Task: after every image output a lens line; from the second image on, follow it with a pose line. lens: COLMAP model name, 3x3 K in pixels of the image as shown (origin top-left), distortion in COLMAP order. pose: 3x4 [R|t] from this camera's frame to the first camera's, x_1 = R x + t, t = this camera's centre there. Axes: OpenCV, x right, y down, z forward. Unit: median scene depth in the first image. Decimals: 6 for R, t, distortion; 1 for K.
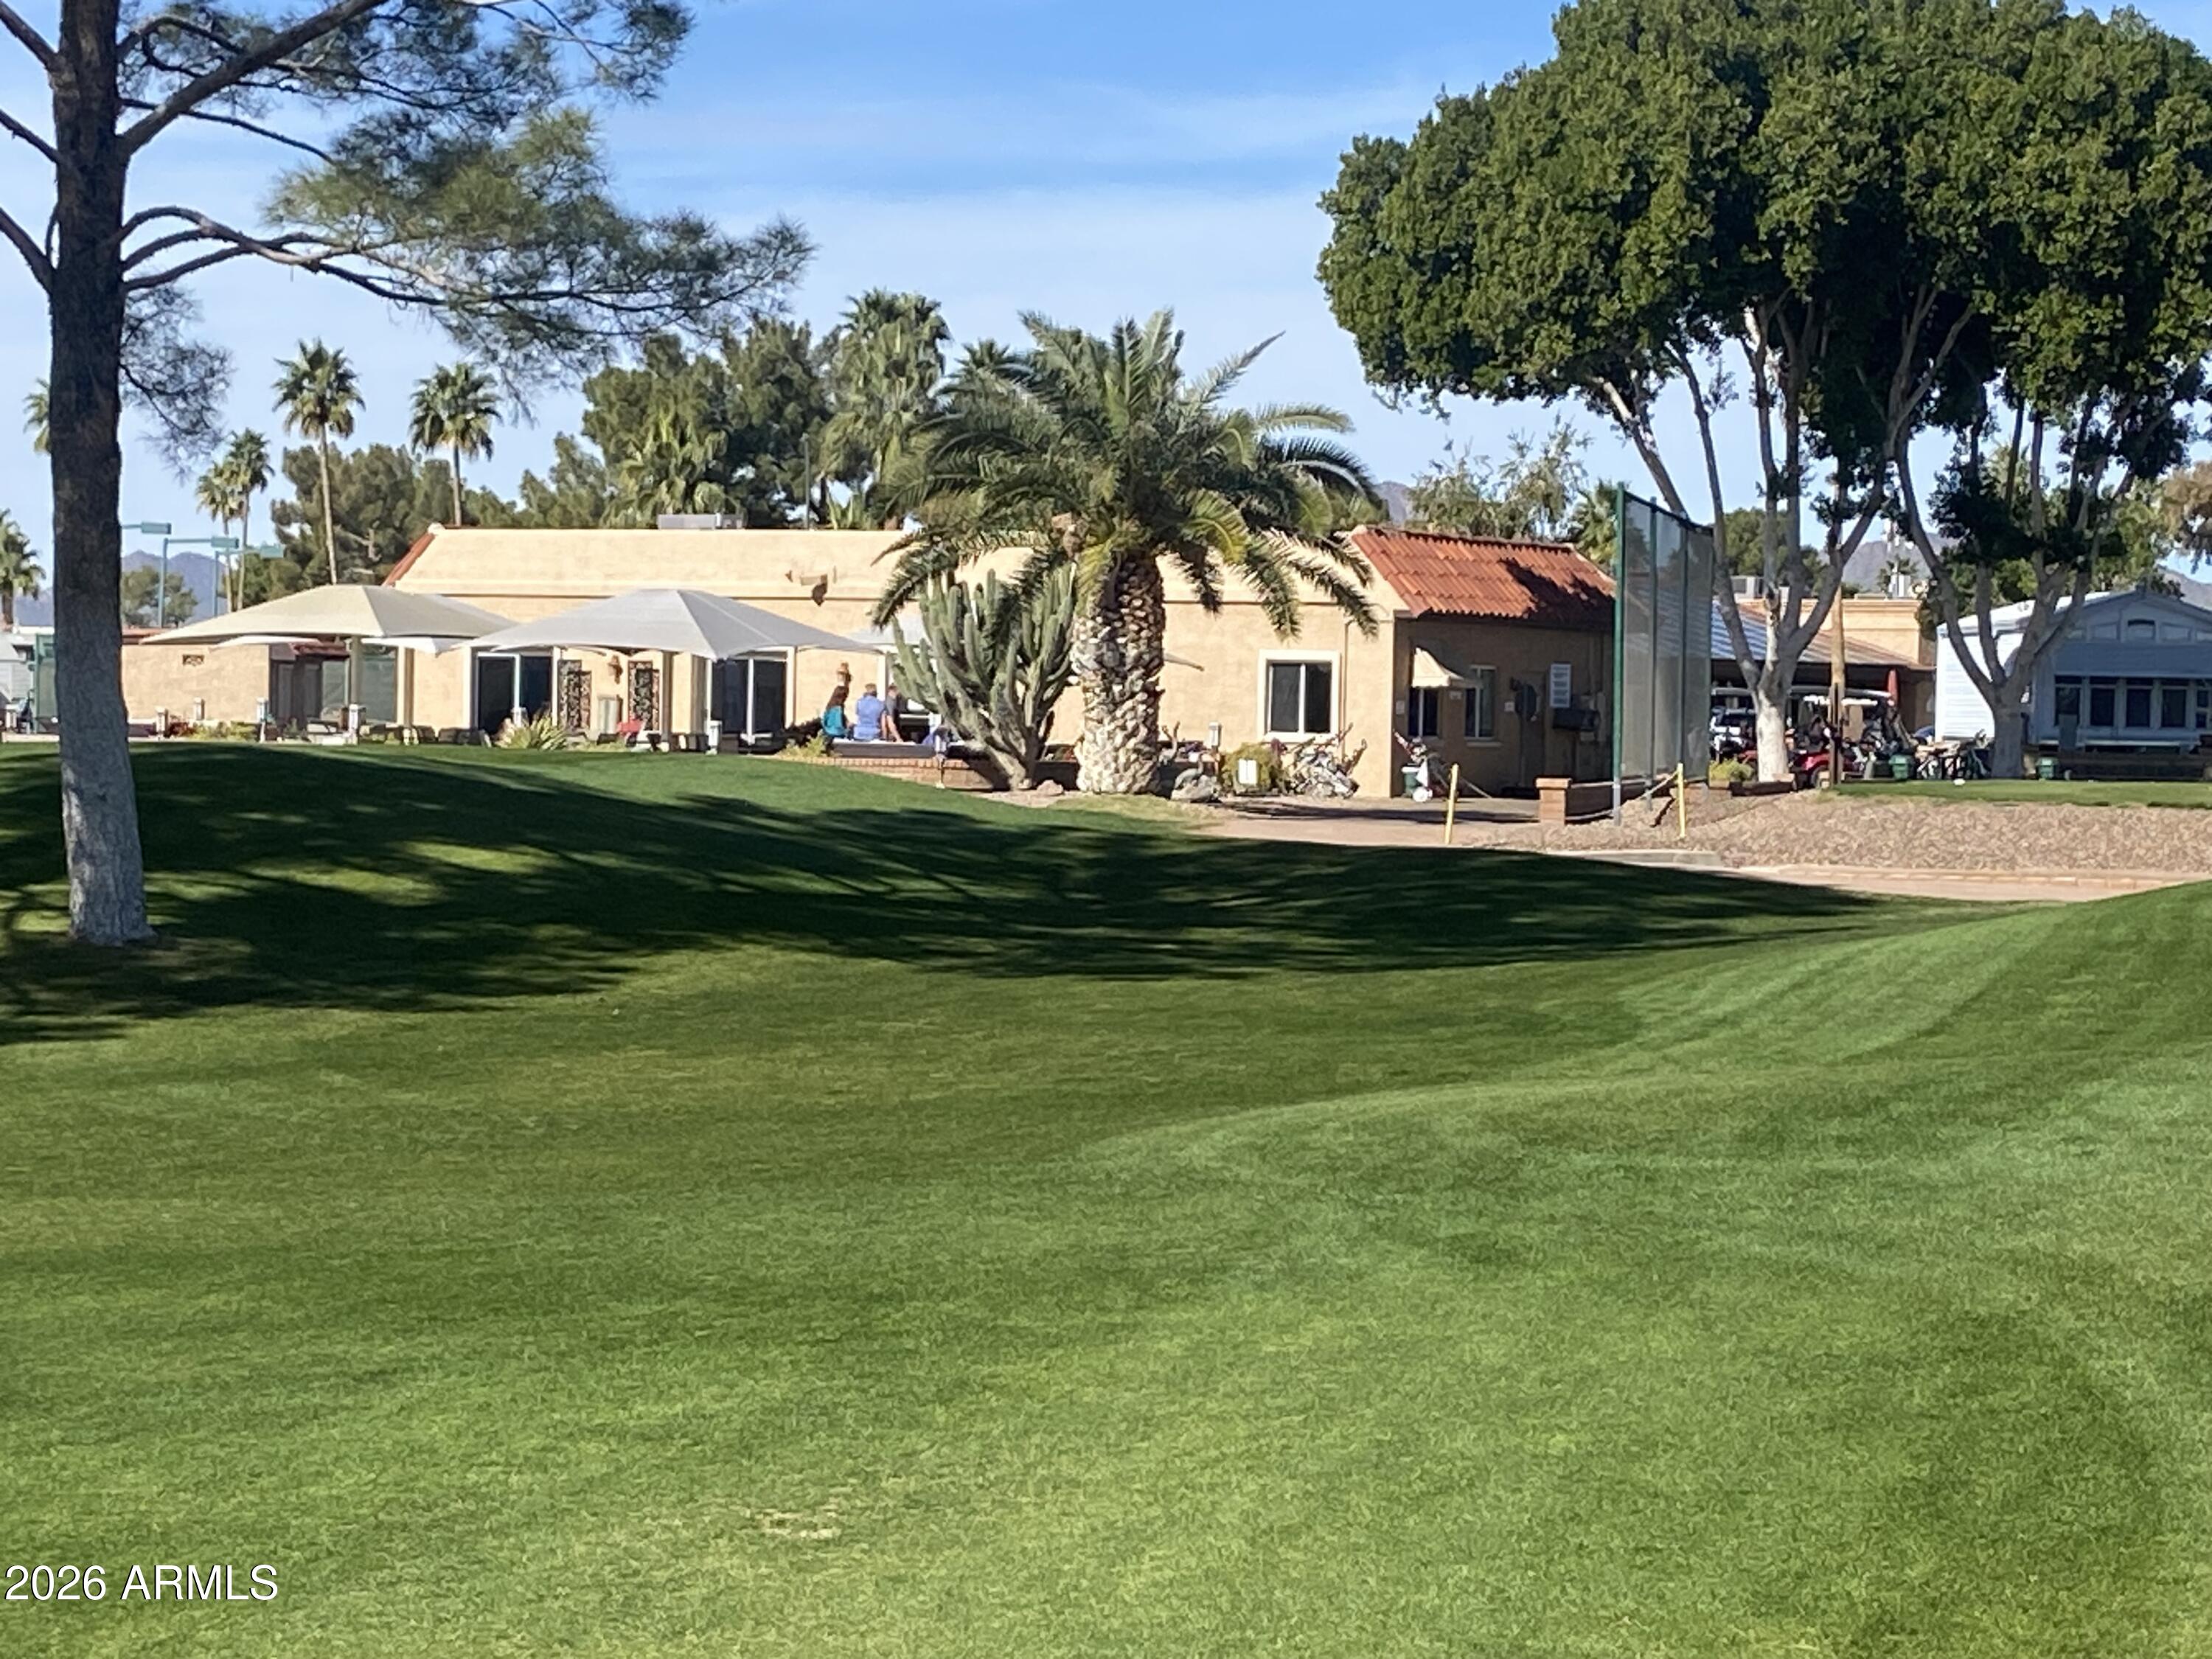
lens RADIAL K [[4963.0, 0, 1106.0], [0, 4963.0, 829.5], [0, 0, 1]] dist [0.078316, 0.408798]
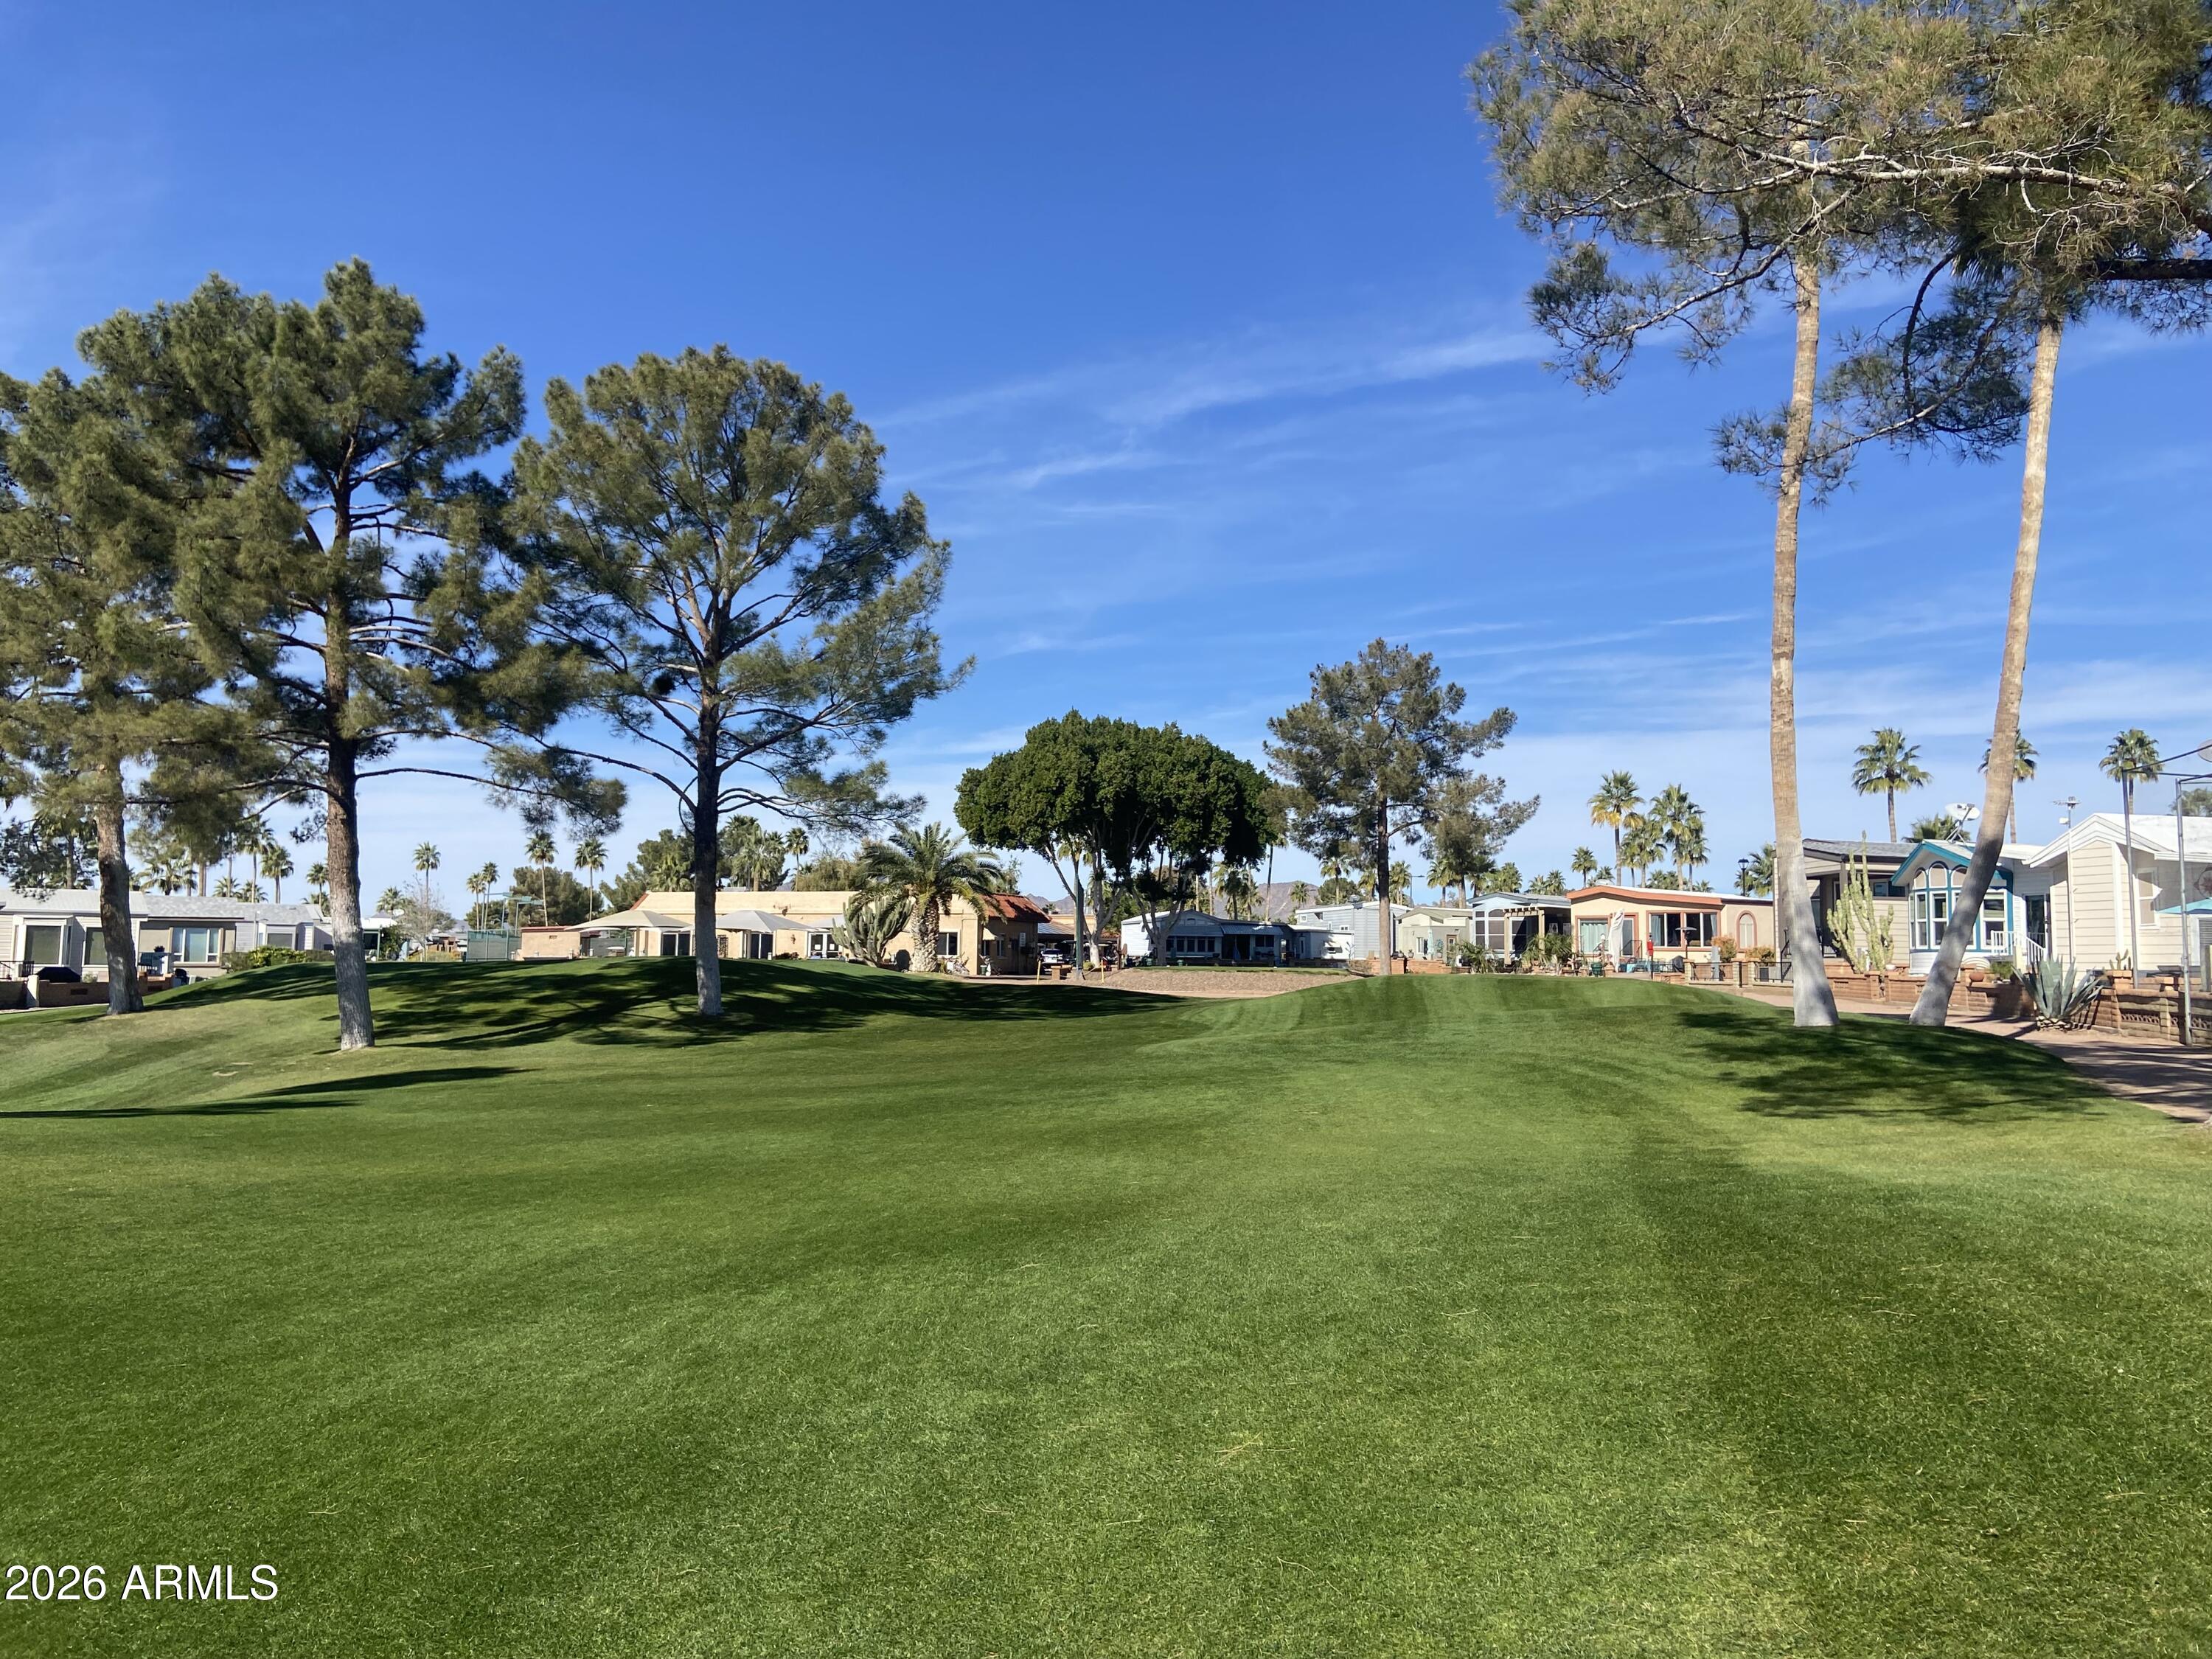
lens RADIAL K [[1656.6, 0, 1097.5], [0, 1656.6, 815.5], [0, 0, 1]] dist [0.124636, -0.146810]
pose [[0.977671, 0.007348, 0.210014, -0.094206], [0.015548, 0.994120, -0.107161, 0.007513], [-0.209567, 0.108034, 0.971808, -0.059075]]
